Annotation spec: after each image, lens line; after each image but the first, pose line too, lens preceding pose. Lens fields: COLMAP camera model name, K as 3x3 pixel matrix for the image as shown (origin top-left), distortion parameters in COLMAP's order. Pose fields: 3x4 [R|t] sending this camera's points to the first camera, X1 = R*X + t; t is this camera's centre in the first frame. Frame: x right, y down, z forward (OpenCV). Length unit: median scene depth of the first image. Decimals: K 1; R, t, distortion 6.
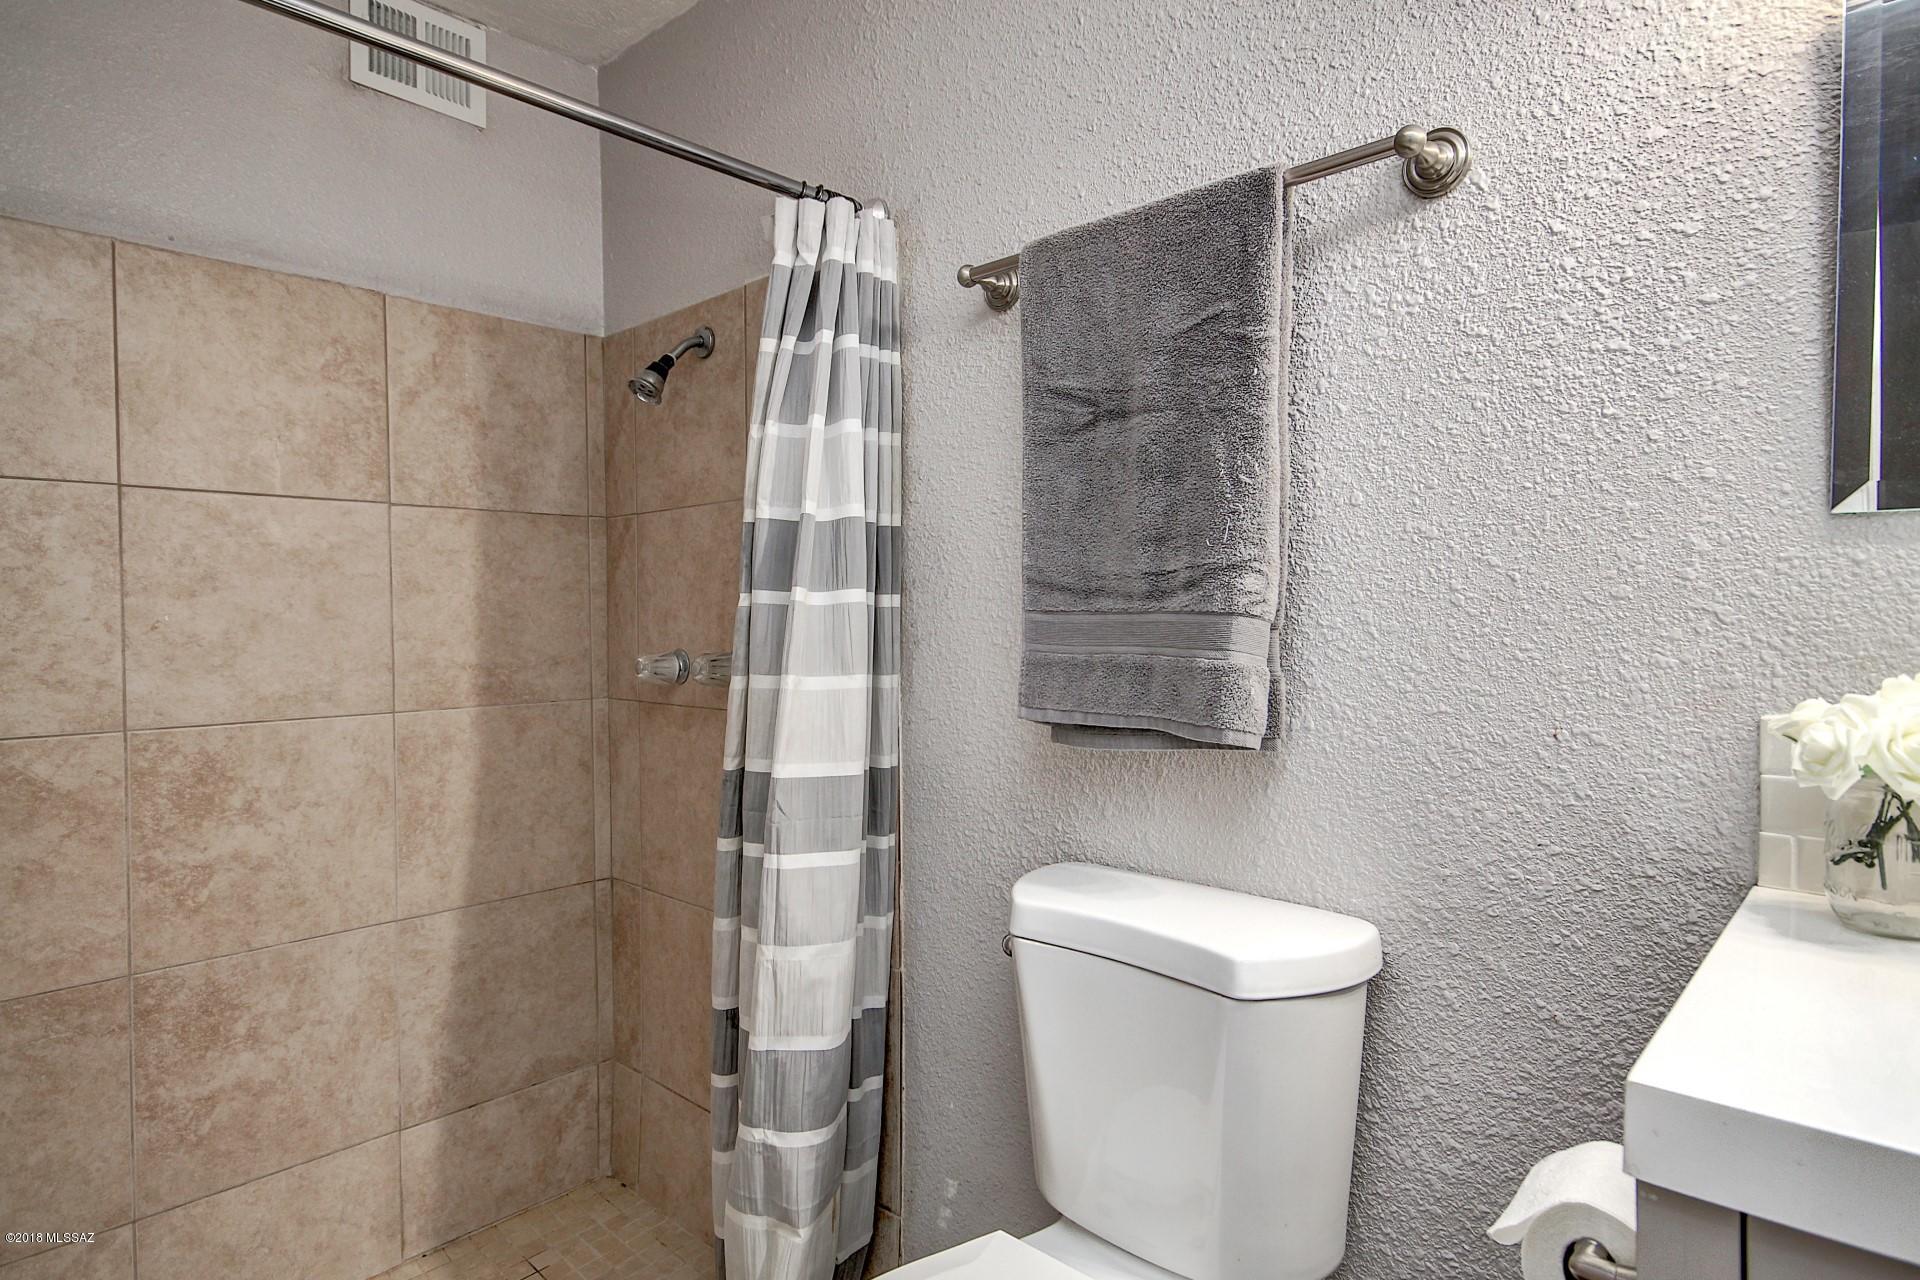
lens RADIAL K [[1042.2, 0, 962.0], [0, 1042.2, 641.9], [0, 0, 1]] dist [-0.000308, -0.001964]
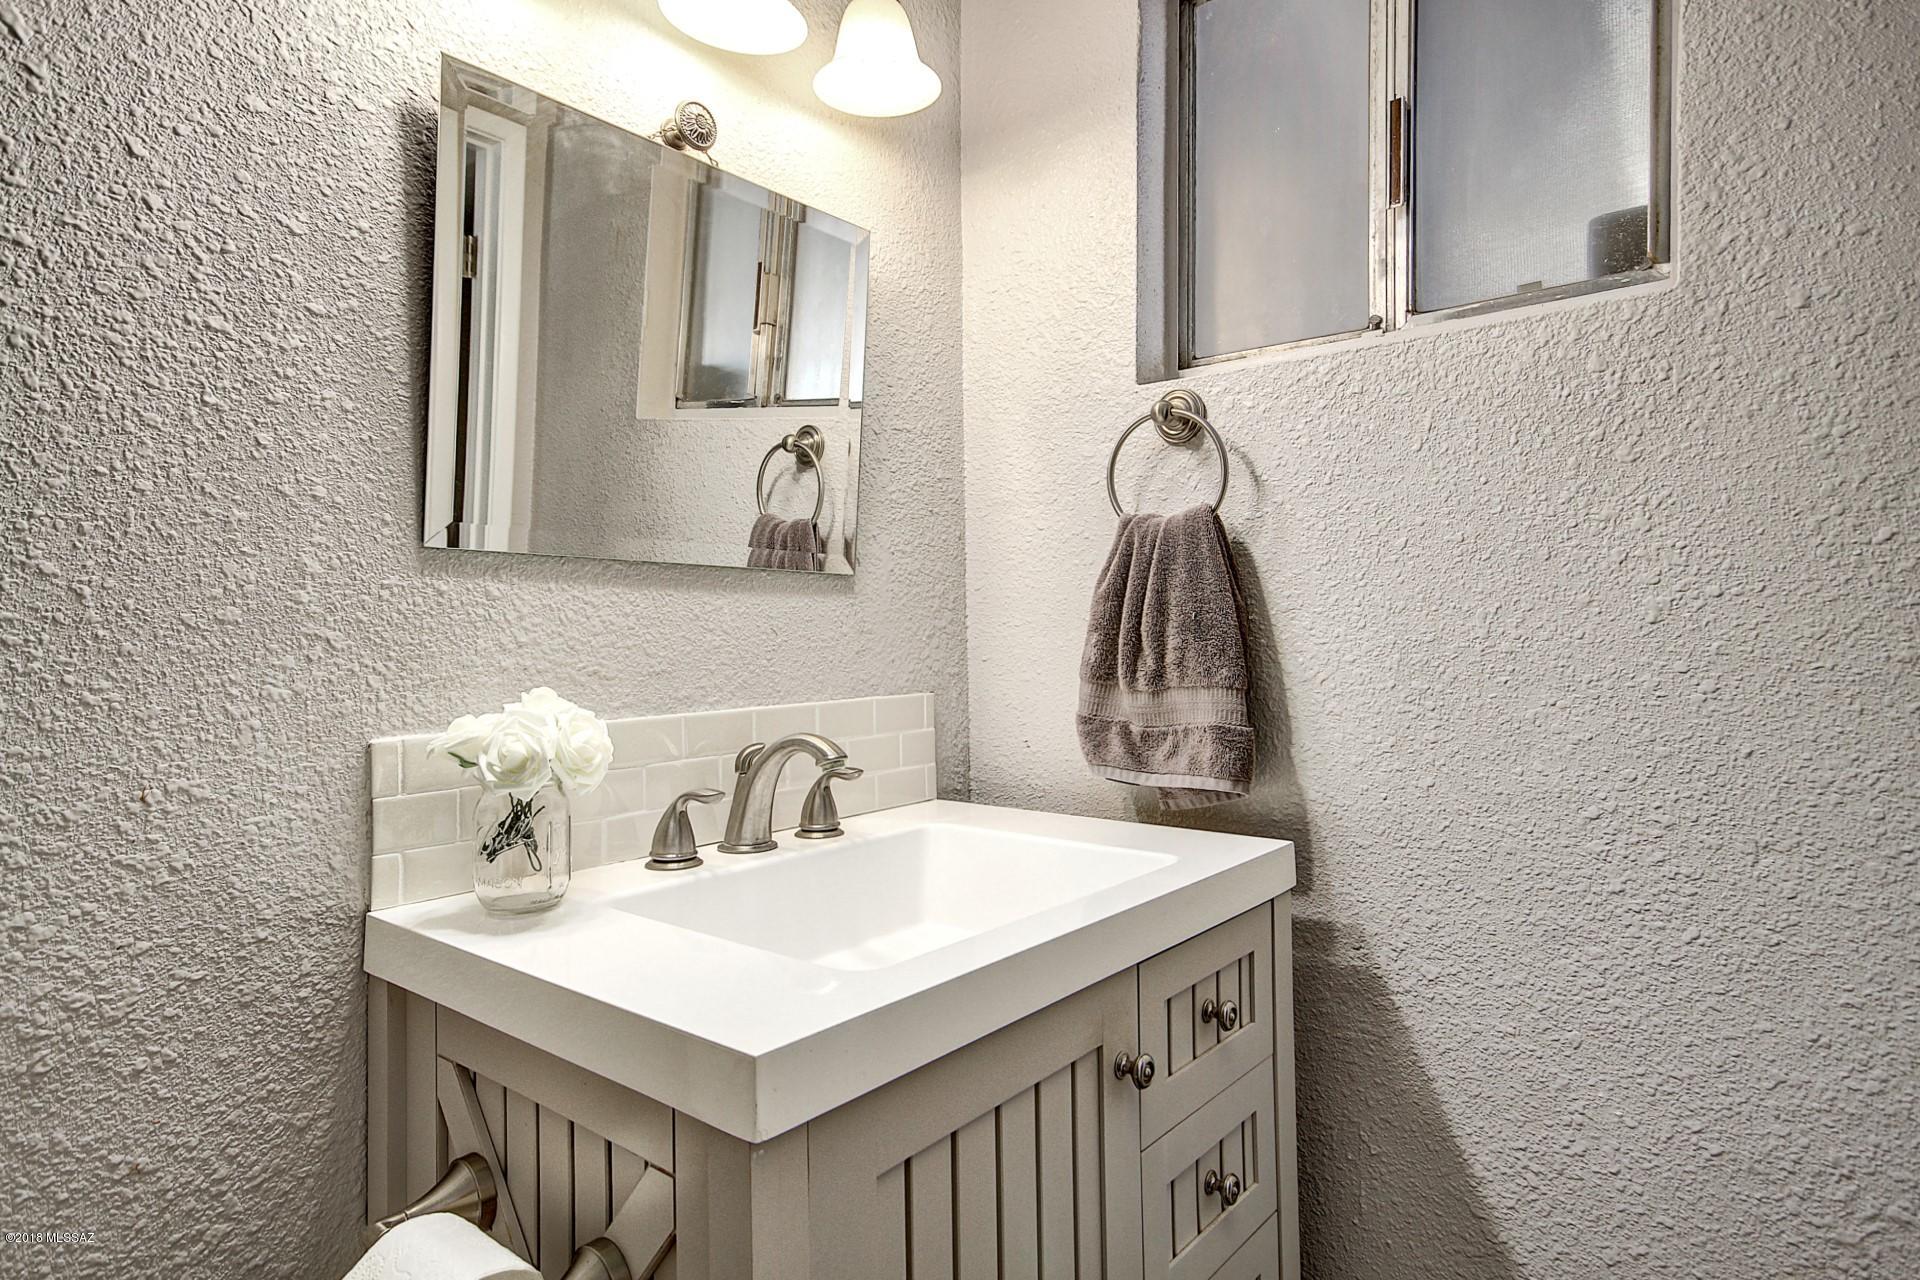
lens RADIAL K [[1042.2, 0, 962.3], [0, 1042.2, 627.4], [0, 0, 1]] dist [-0.000308, -0.001964]
pose [[-0.067734, 0.009871, 0.997655, -0.258731], [0.036908, 0.999291, -0.007381, -0.009448], [-0.997021, 0.036322, -0.068050, 0.464658]]
